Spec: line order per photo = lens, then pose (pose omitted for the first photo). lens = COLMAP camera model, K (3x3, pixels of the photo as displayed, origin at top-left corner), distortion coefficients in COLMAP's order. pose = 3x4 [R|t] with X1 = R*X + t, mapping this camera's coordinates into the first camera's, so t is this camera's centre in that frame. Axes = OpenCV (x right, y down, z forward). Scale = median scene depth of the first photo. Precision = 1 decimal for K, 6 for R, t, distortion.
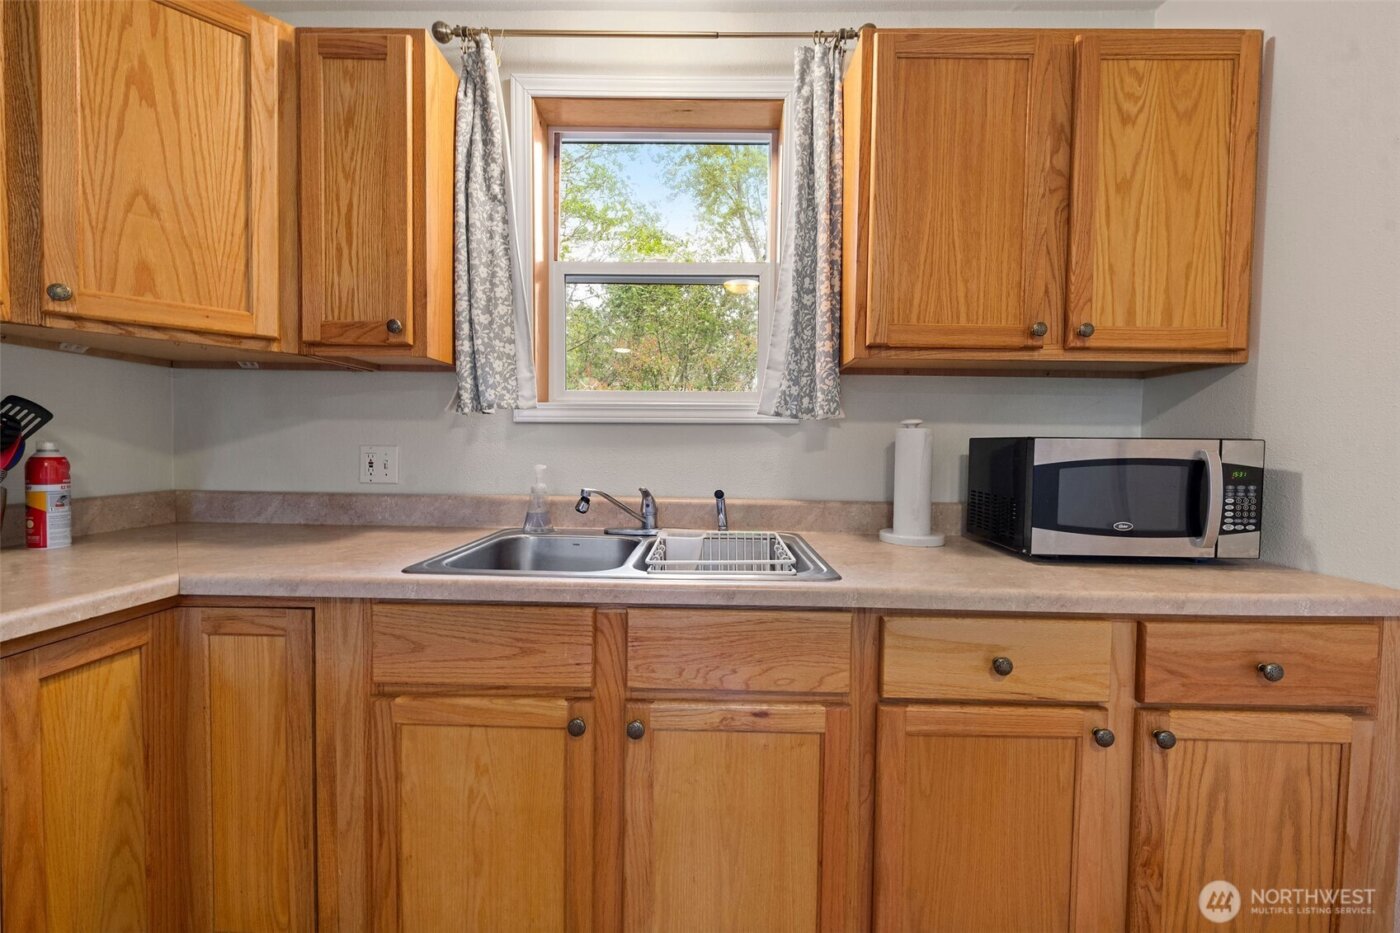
lens RADIAL K [[551.2, 0, 704.6], [0, 551.2, 464.8], [0, 0, 1]] dist [-0.001840, -0.000120]
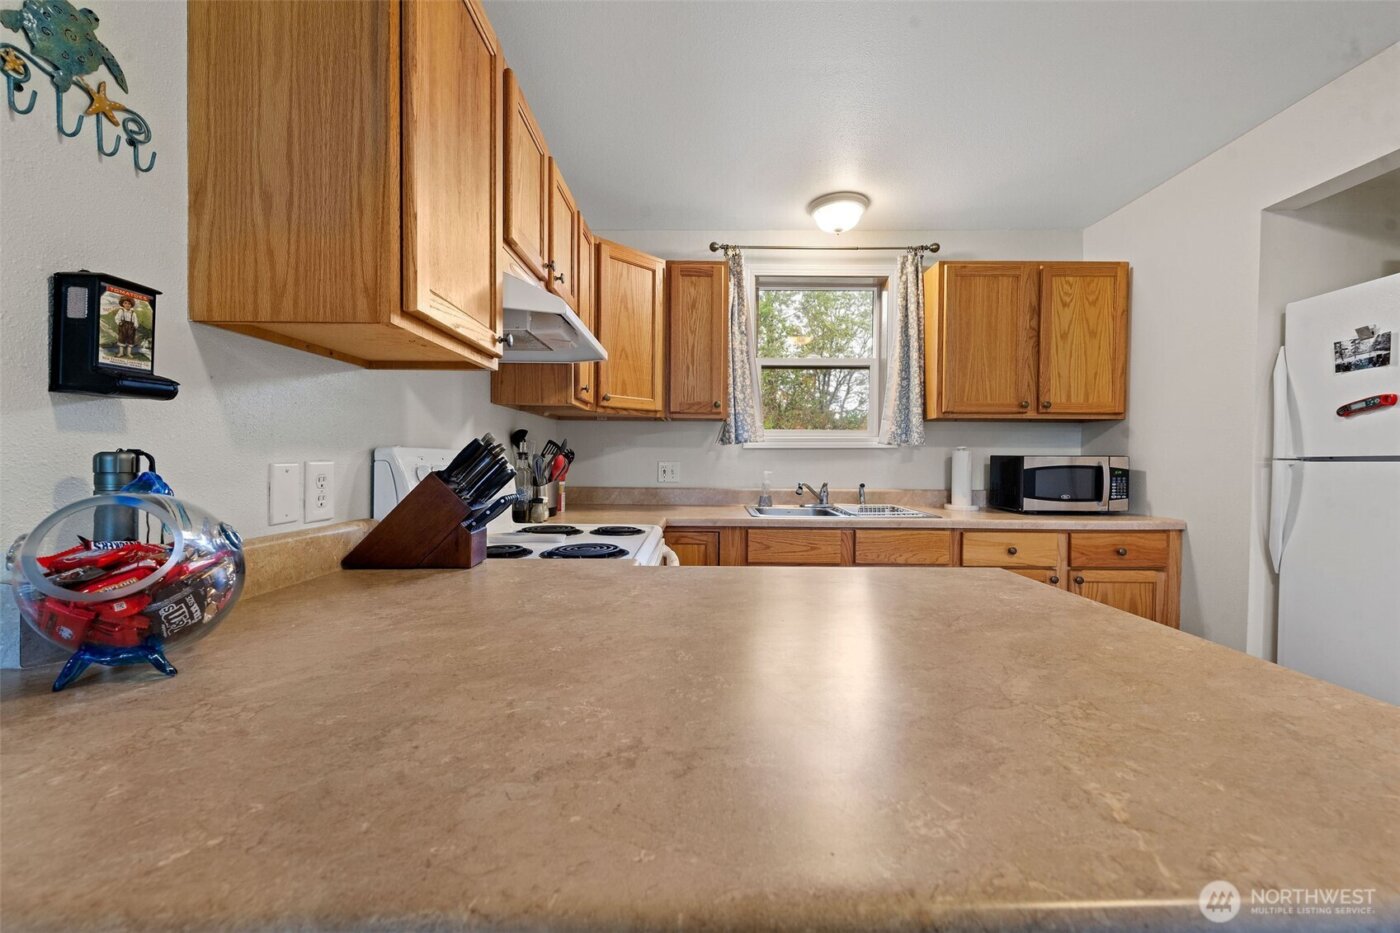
lens RADIAL K [[549.9, 0, 700.0], [0, 549.9, 466.5], [0, 0, 1]] dist [-0.000113, -0.000023]
pose [[0.999938, -0.007596, 0.008172, -0.653083], [0.007723, 0.999847, -0.015672, 0.014505], [-0.008052, 0.015735, 0.999844, -1.085102]]
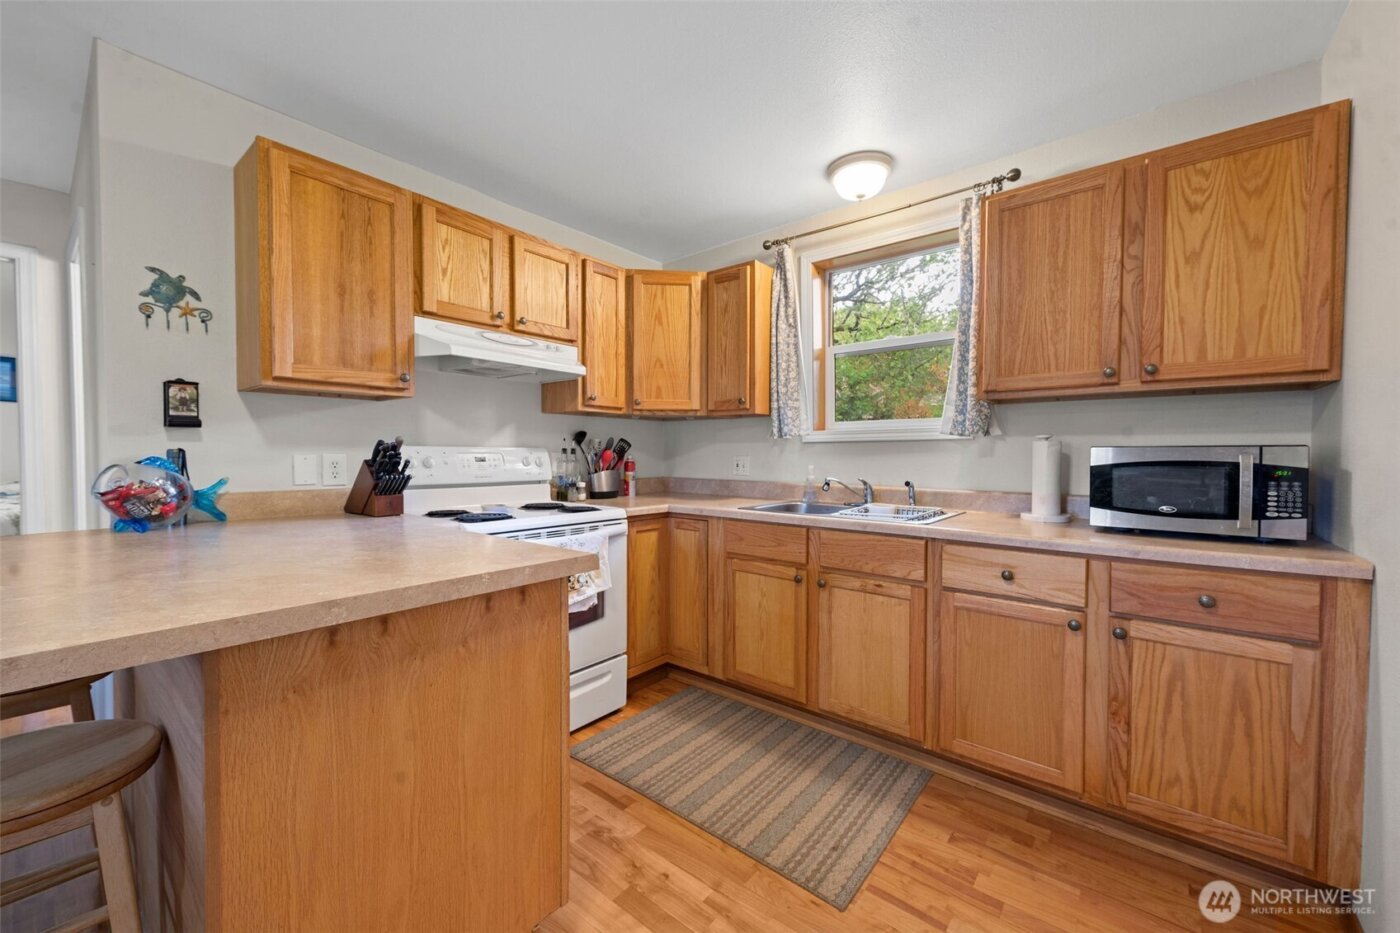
lens RADIAL K [[545.7, 0, 700.0], [0, 545.7, 466.5], [0, 0, 1]] dist [0.001700, 0.000085]
pose [[0.778986, 0.004215, -0.627027, 0.666084], [-0.011595, 0.999903, -0.007683, 0.025636], [0.626934, 0.013255, 0.778959, -0.782191]]
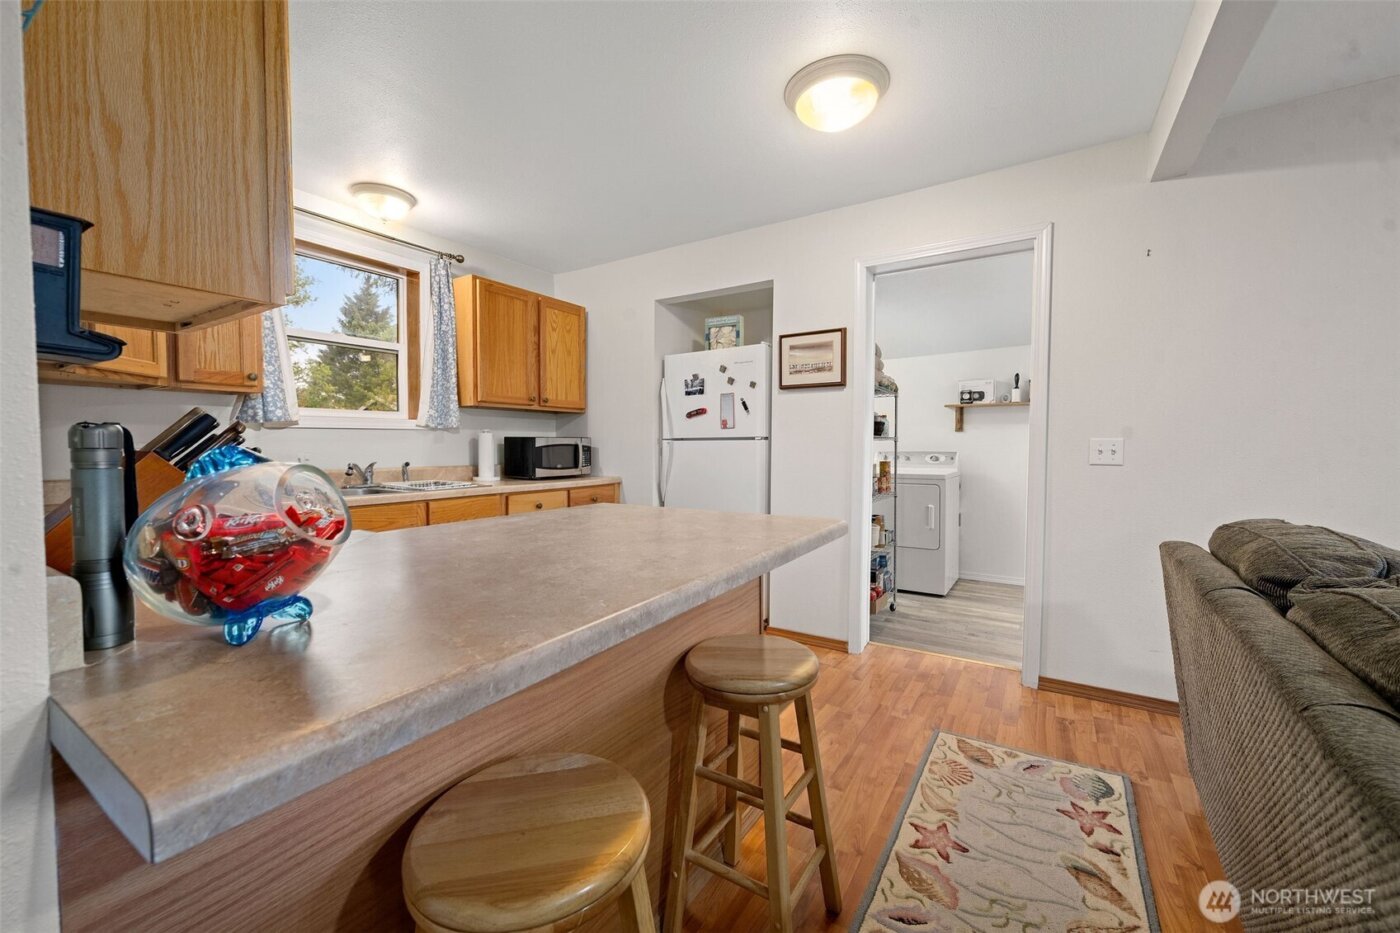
lens RADIAL K [[549.9, 0, 700.0], [0, 549.9, 466.5], [0, 0, 1]] dist [-0.000113, -0.000023]
pose [[0.532673, -0.047654, 0.844979, -1.342774], [0.029452, 0.998853, 0.037765, 0.020080], [-0.845809, 0.004770, 0.533465, -1.234805]]
